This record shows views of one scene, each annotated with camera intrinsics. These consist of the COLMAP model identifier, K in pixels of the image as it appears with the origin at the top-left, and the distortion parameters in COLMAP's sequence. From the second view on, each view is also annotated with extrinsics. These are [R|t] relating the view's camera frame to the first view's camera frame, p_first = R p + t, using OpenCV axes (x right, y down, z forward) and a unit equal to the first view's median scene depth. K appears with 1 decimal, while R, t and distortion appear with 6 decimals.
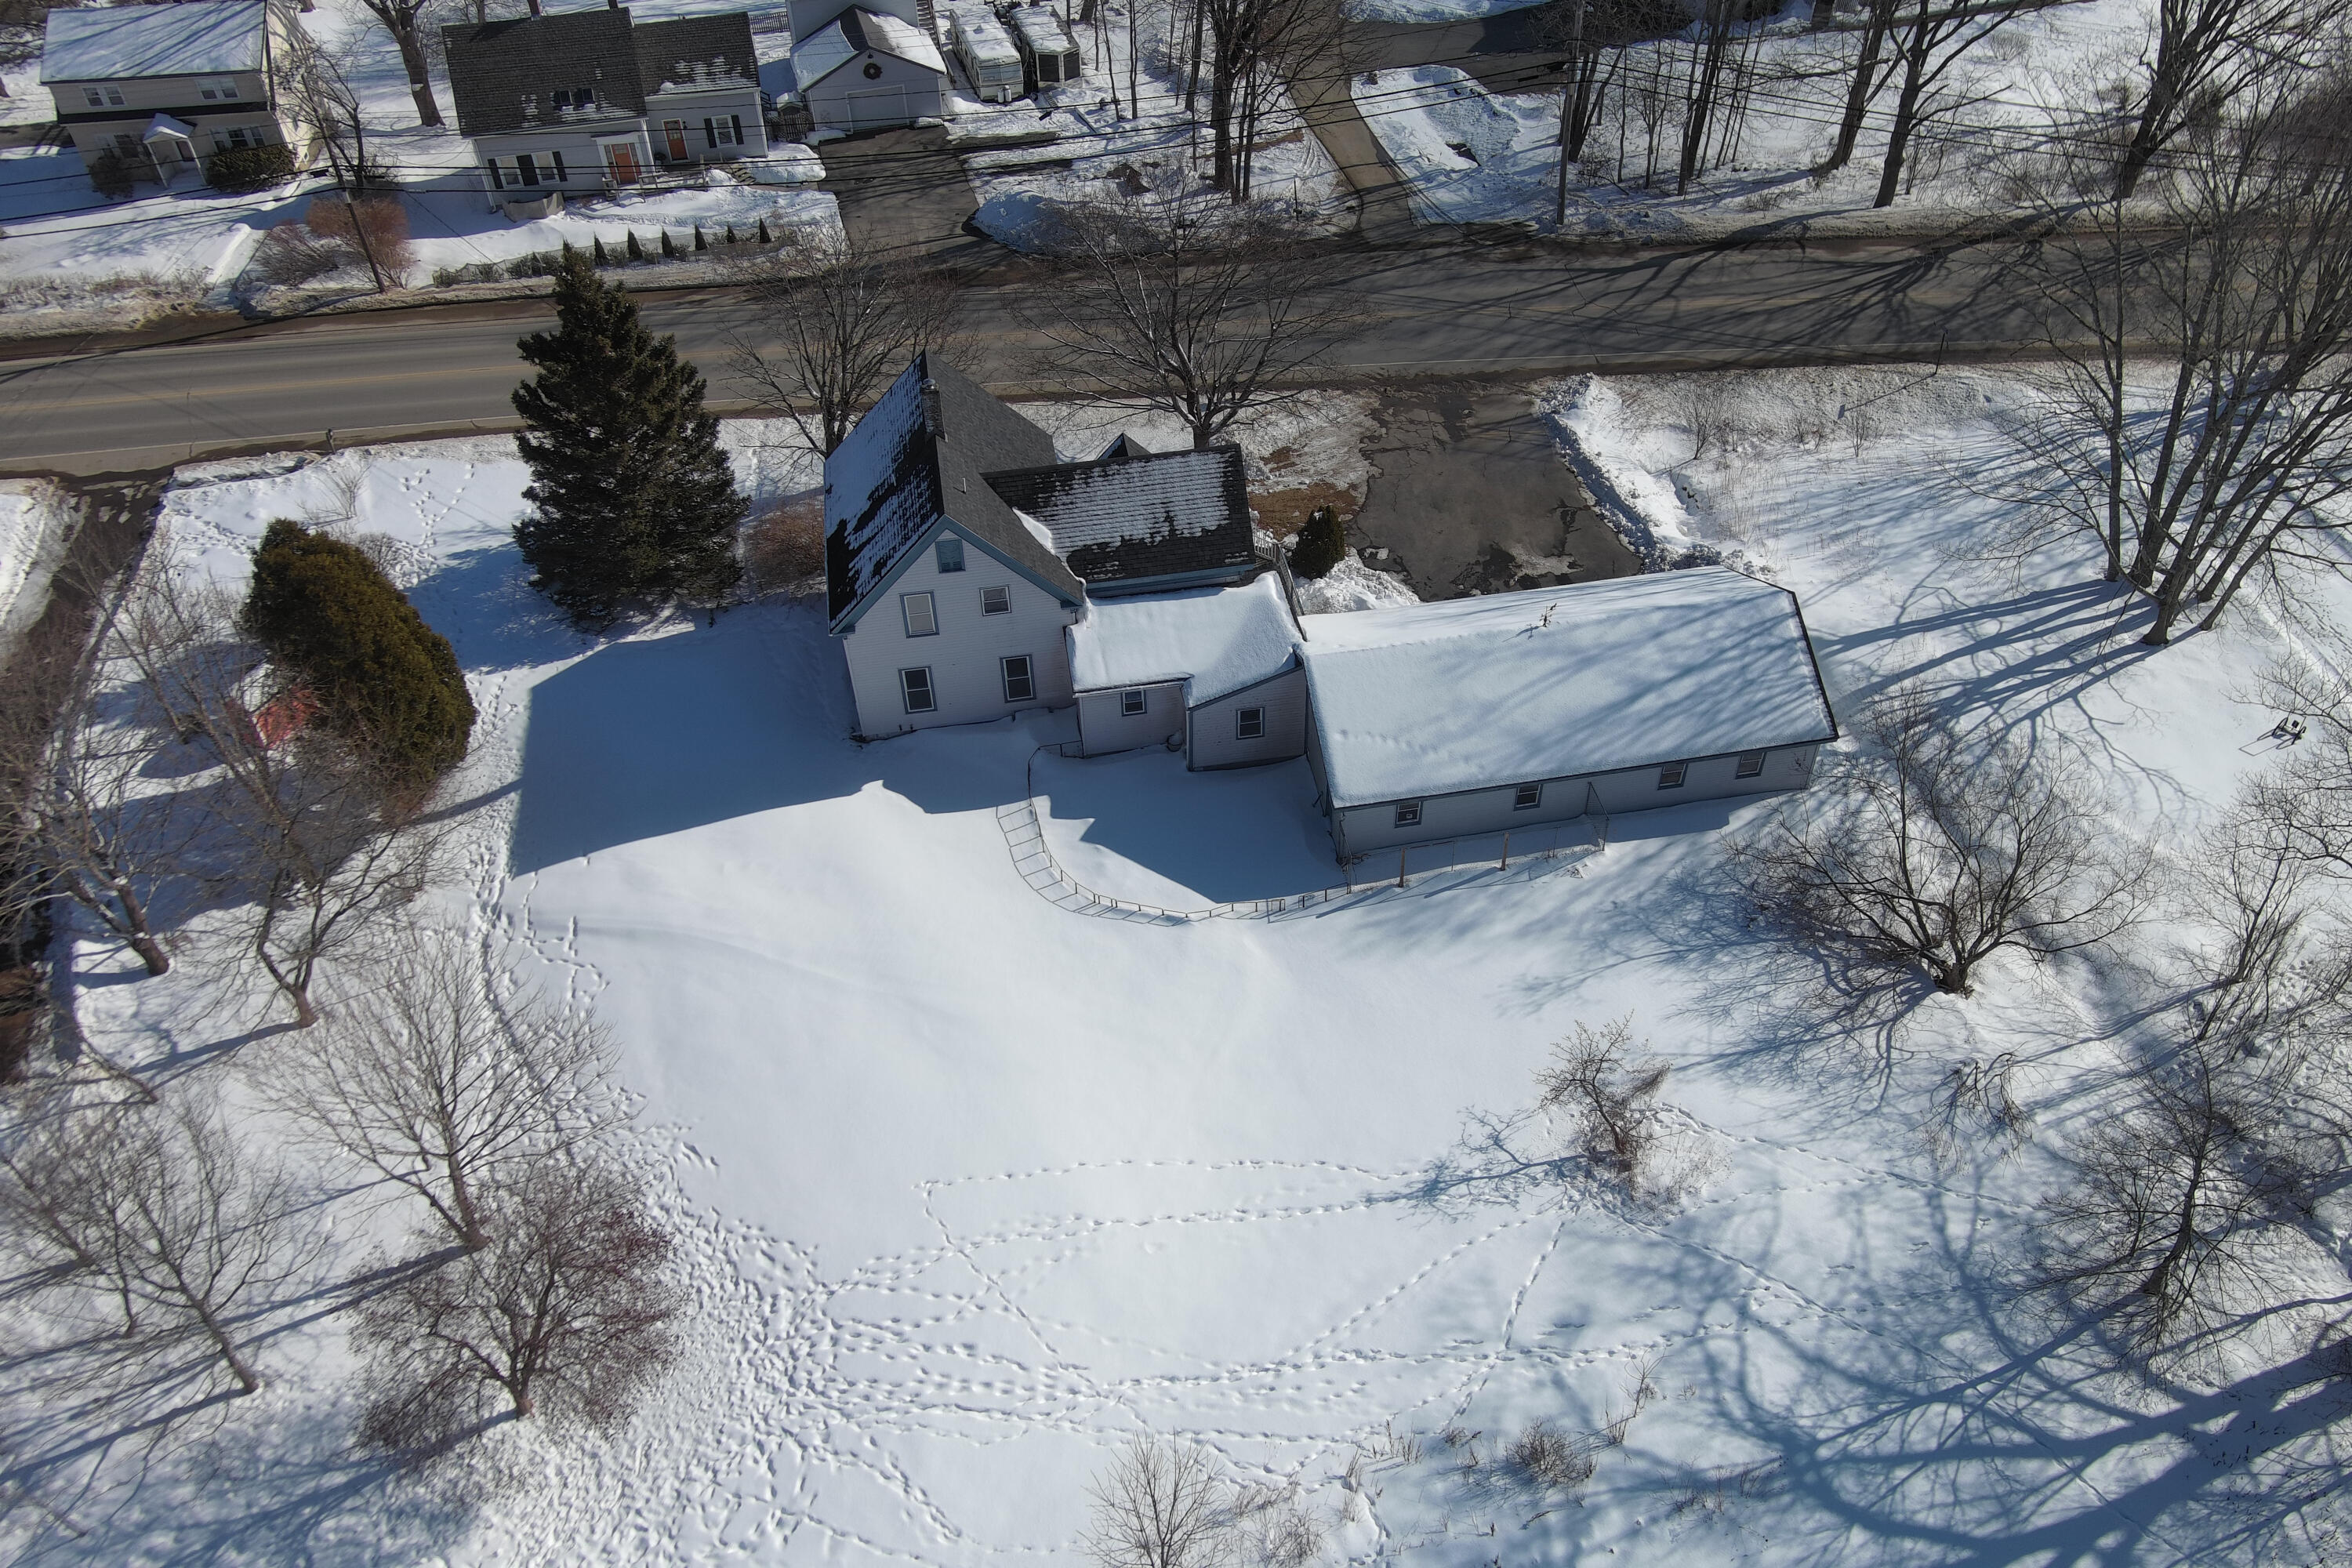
lens RADIAL K [[1832.0, 0, 1165.5], [0, 1832.0, 784.6], [0, 0, 1]] dist [0.026360, -0.011819]
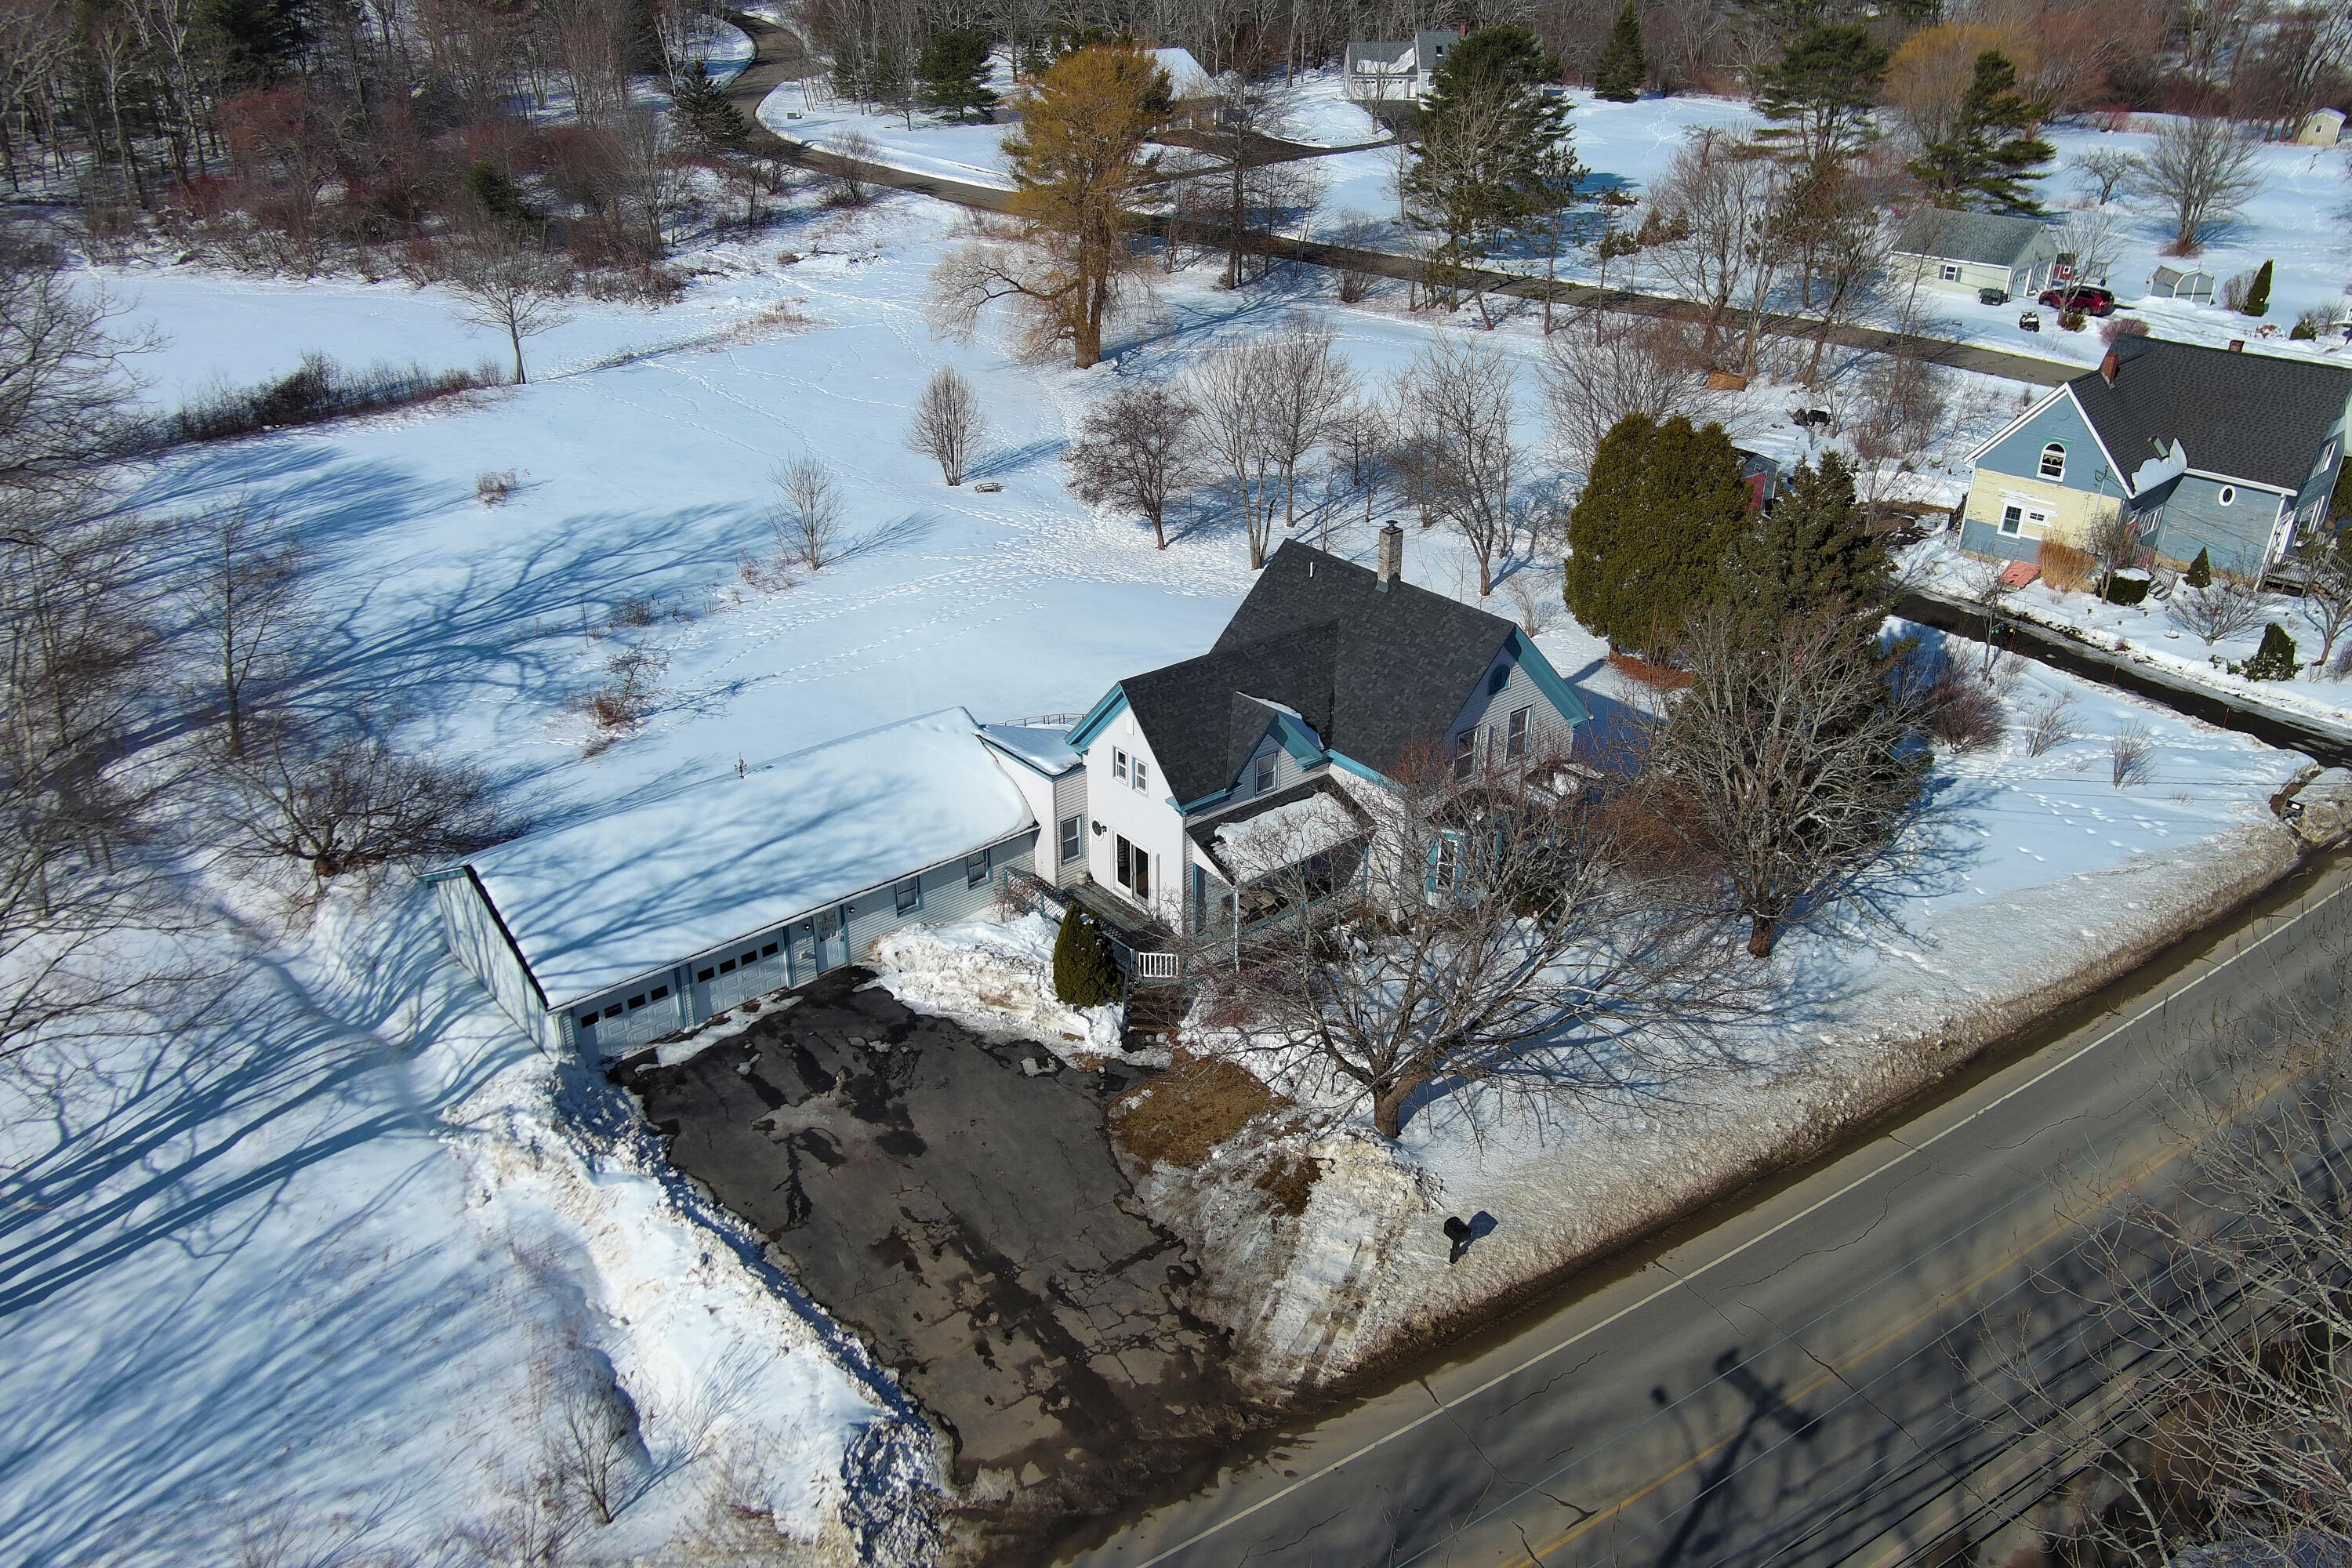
lens RADIAL K [[1830.5, 0, 1187.8], [0, 1830.5, 780.4], [0, 0, 1]] dist [0.014408, 0.011098]
pose [[-0.859962, 0.253032, -0.443215, 0.439638], [-0.331372, 0.383646, 0.861979, -0.999008], [0.388146, 0.888139, -0.246073, 1.366817]]
